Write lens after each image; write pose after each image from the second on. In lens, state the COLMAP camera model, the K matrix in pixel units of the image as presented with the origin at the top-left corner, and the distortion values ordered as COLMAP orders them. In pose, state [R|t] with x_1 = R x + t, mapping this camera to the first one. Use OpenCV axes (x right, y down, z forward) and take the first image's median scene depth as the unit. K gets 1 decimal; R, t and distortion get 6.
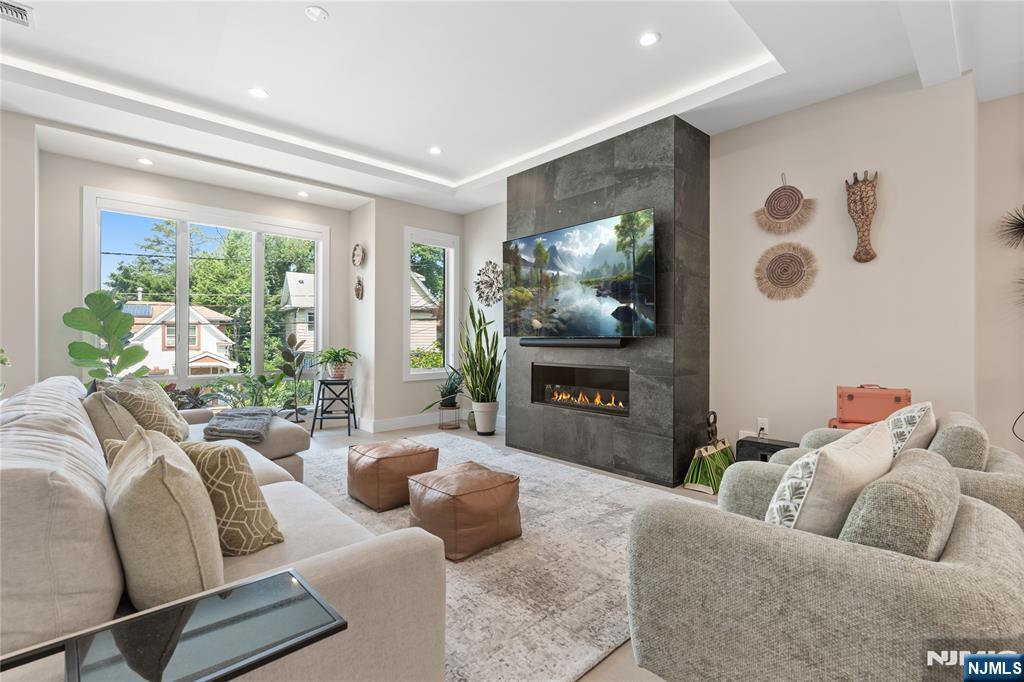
lens RADIAL K [[465.4, 0, 512.0], [0, 465.4, 341.0], [0, 0, 1]] dist [-0.008917, 0.001203]
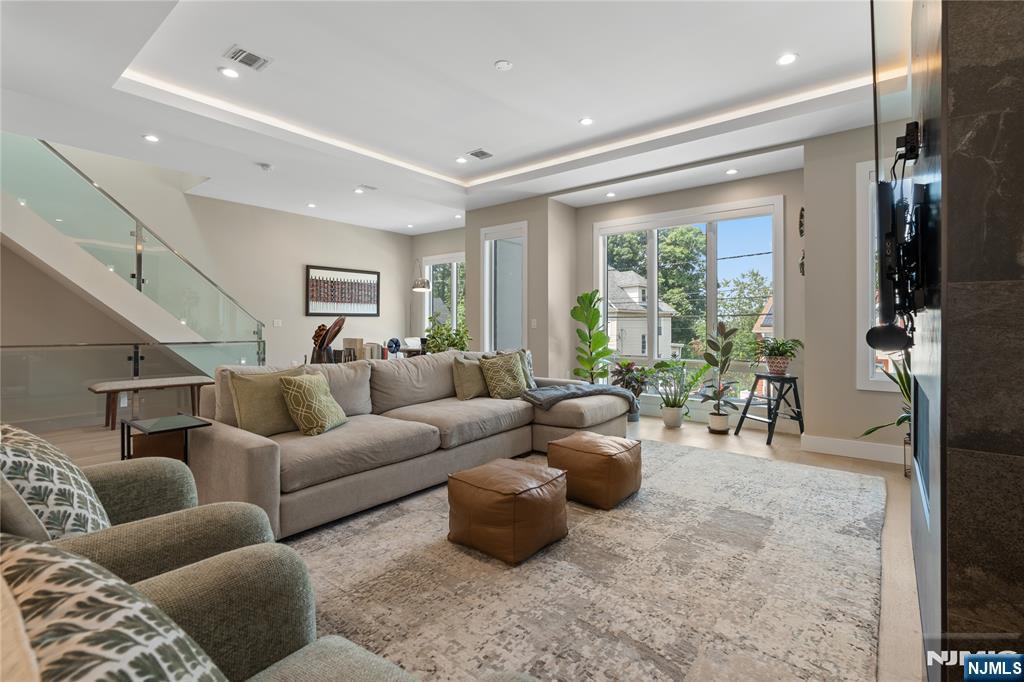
lens RADIAL K [[464.6, 0, 516.0], [0, 464.6, 329.8], [0, 0, 1]] dist [-0.000995, 0.000218]
pose [[0.146498, 0.011715, -0.989142, 0.636773], [-0.001009, 0.999931, 0.011693, -0.013523], [0.989210, -0.000715, 0.146500, 0.663809]]
